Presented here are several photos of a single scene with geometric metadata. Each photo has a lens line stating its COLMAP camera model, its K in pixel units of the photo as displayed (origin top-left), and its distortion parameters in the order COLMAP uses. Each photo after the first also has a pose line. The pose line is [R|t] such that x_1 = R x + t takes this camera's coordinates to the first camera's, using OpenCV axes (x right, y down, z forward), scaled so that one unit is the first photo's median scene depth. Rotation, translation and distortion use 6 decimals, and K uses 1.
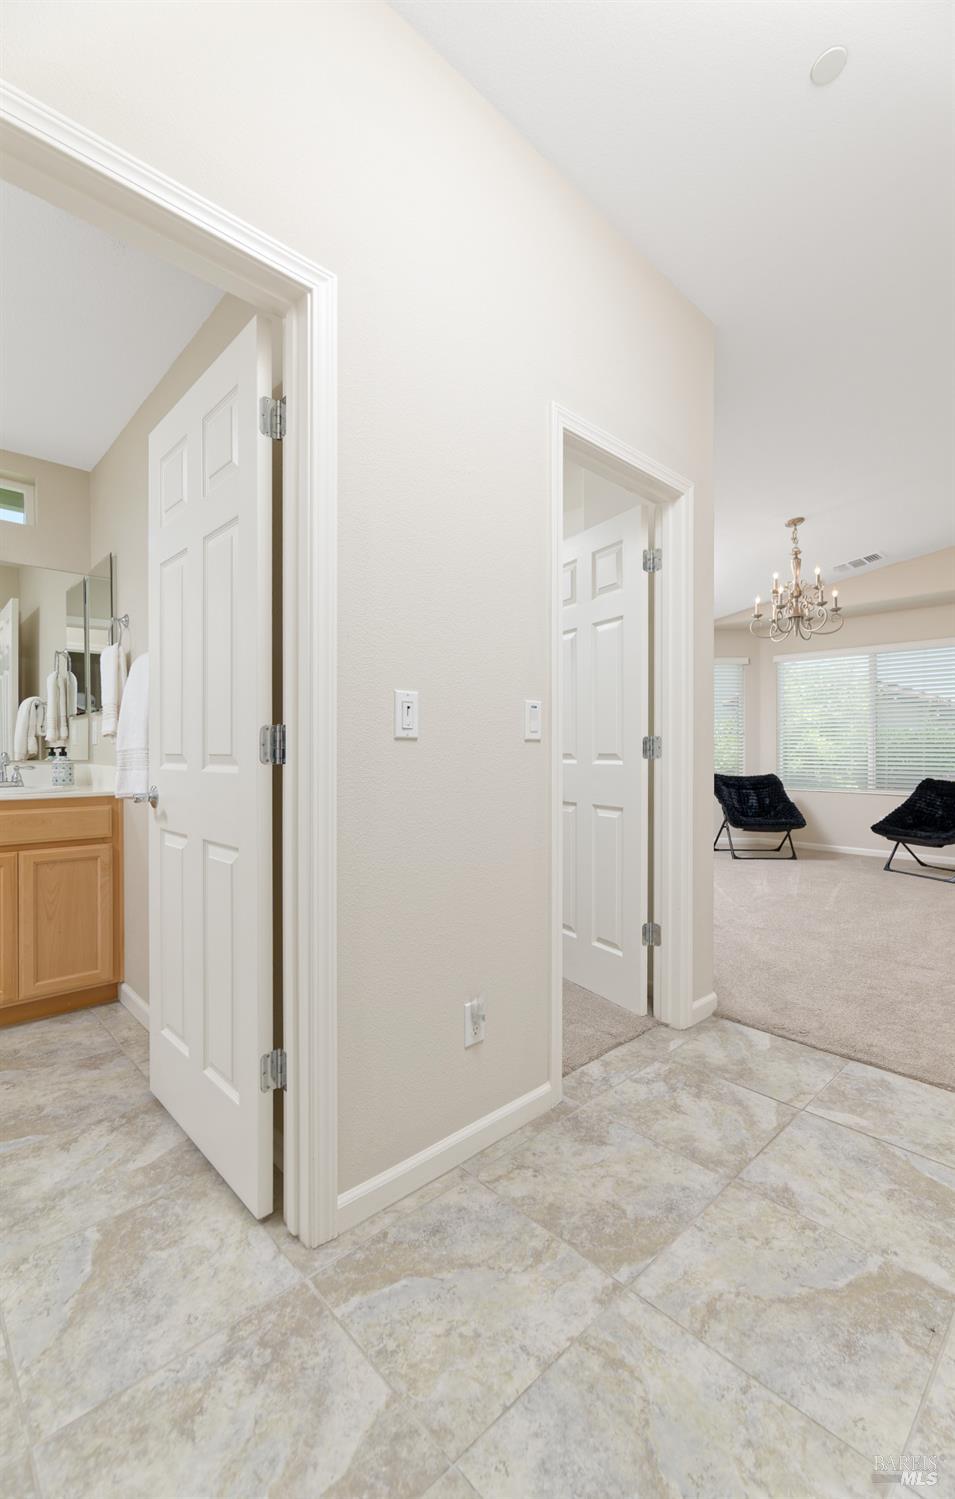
lens RADIAL K [[616.4, 0, 472.1], [0, 616.4, 752.1], [0, 0, 1]] dist [0.002781, 0.000085]
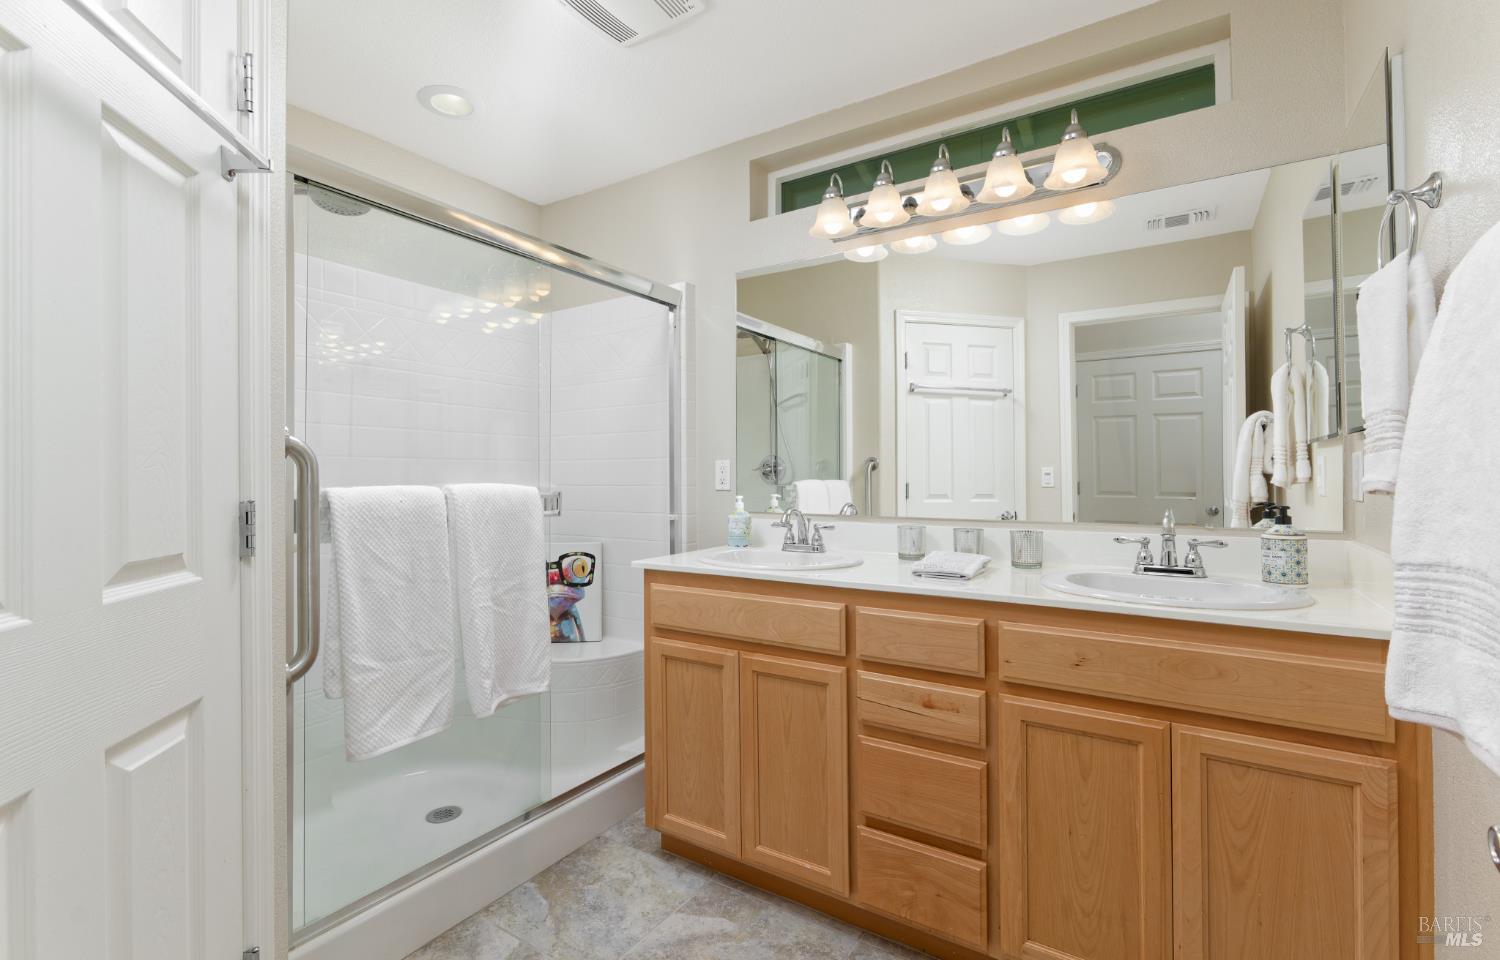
lens RADIAL K [[686.3, 0, 749.4], [0, 686.3, 472.9], [0, 0, 1]] dist [0.012901, 0.000138]
pose [[0.260883, -0.006618, -0.965348, -0.144144], [0.004158, 0.999975, -0.005732, -0.021361], [0.965362, -0.002519, 0.260904, 0.269219]]
